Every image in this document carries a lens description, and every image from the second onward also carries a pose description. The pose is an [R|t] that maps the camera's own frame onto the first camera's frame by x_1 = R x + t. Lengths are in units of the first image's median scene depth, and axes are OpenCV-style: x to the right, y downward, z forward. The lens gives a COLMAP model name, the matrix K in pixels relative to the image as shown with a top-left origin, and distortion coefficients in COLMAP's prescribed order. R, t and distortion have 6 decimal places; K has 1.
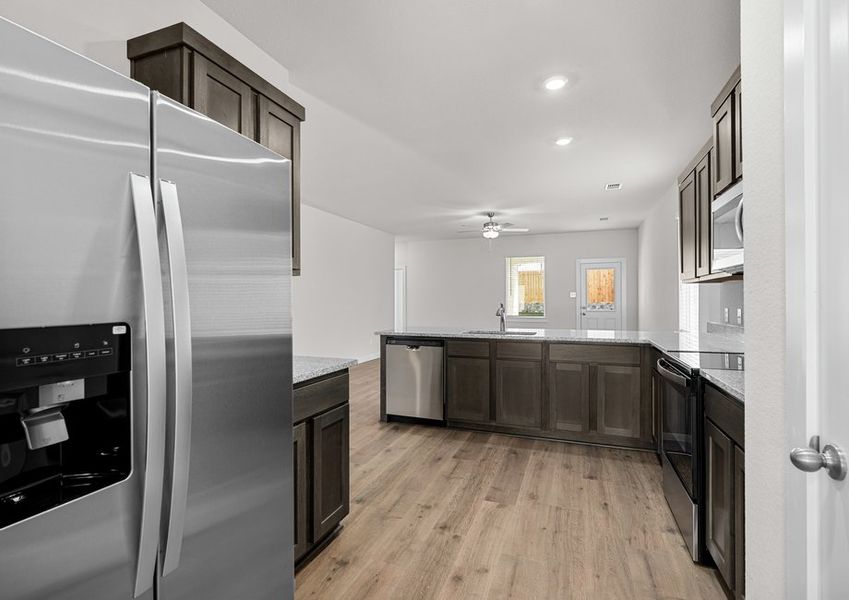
lens RADIAL K [[416.6, 0, 415.5], [0, 416.6, 295.8], [0, 0, 1]] dist [0.000242, 0.000074]
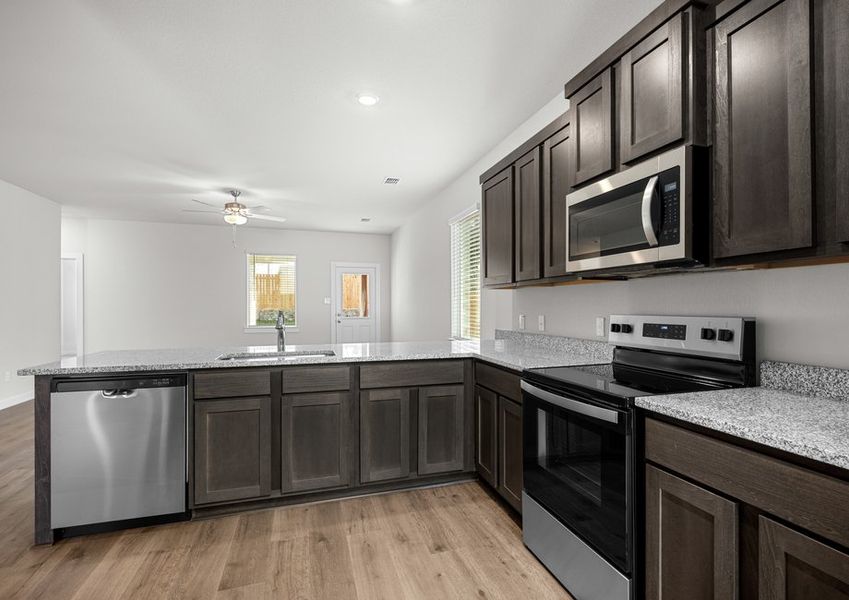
lens RADIAL K [[423.7, 0, 447.3], [0, 423.7, 307.0], [0, 0, 1]] dist [0.001916, 0.000006]
pose [[0.766703, 0.001412, 0.642000, -0.034729], [-0.008576, 0.999931, 0.008042, 0.004309], [-0.641944, -0.011672, 0.766662, 0.314825]]
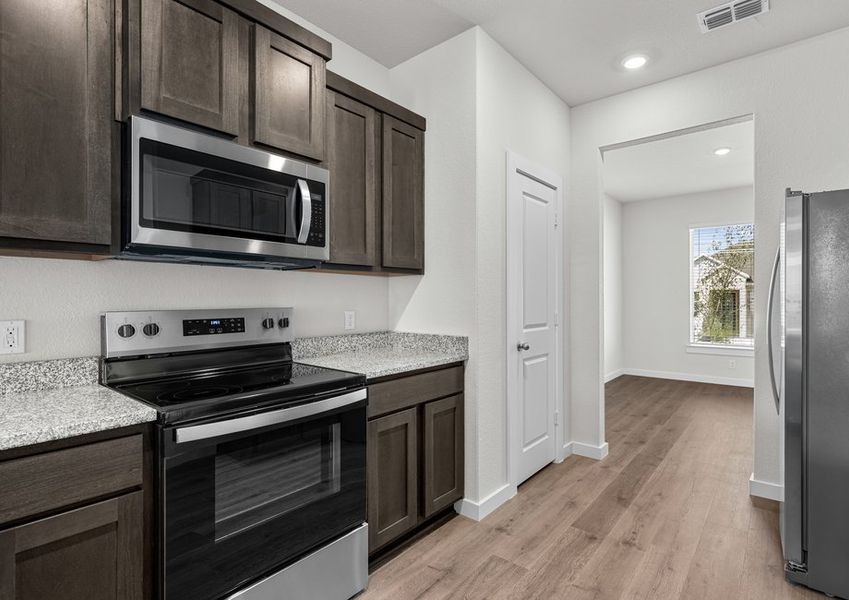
lens RADIAL K [[424.2, 0, 435.0], [0, 424.2, 300.4], [0, 0, 1]] dist [-0.000781, -0.000083]
pose [[-0.949073, 0.005681, 0.315004, 0.116503], [0.003311, 0.999962, -0.008060, 0.011251], [-0.315038, -0.006607, -0.949056, 0.910684]]
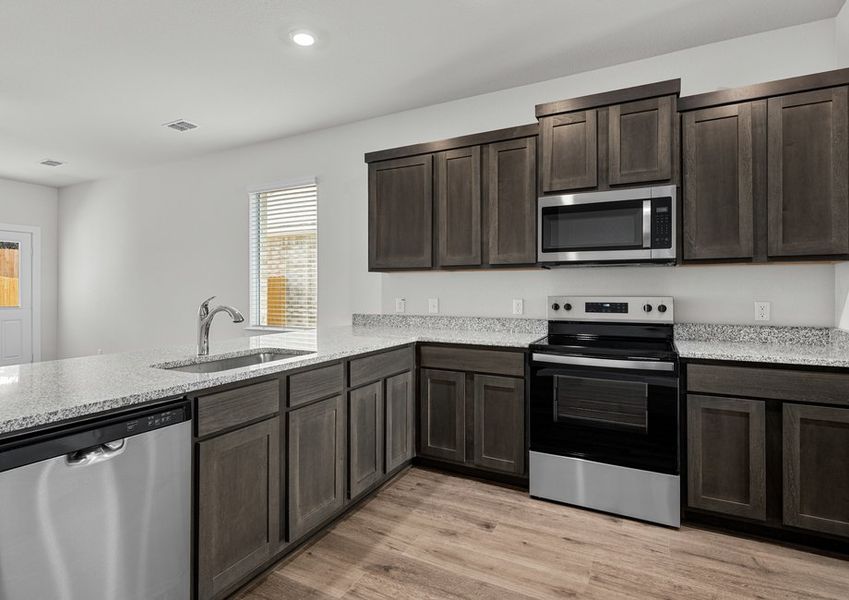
lens RADIAL K [[445.6, 0, 403.5], [0, 445.6, 288.4], [0, 0, 1]] dist [-0.001530, 0.000164]
pose [[0.137199, 0.005604, 0.990528, -0.294409], [-0.010201, 0.999939, -0.004244, 0.009748], [-0.990491, -0.009522, 0.137247, 0.776277]]
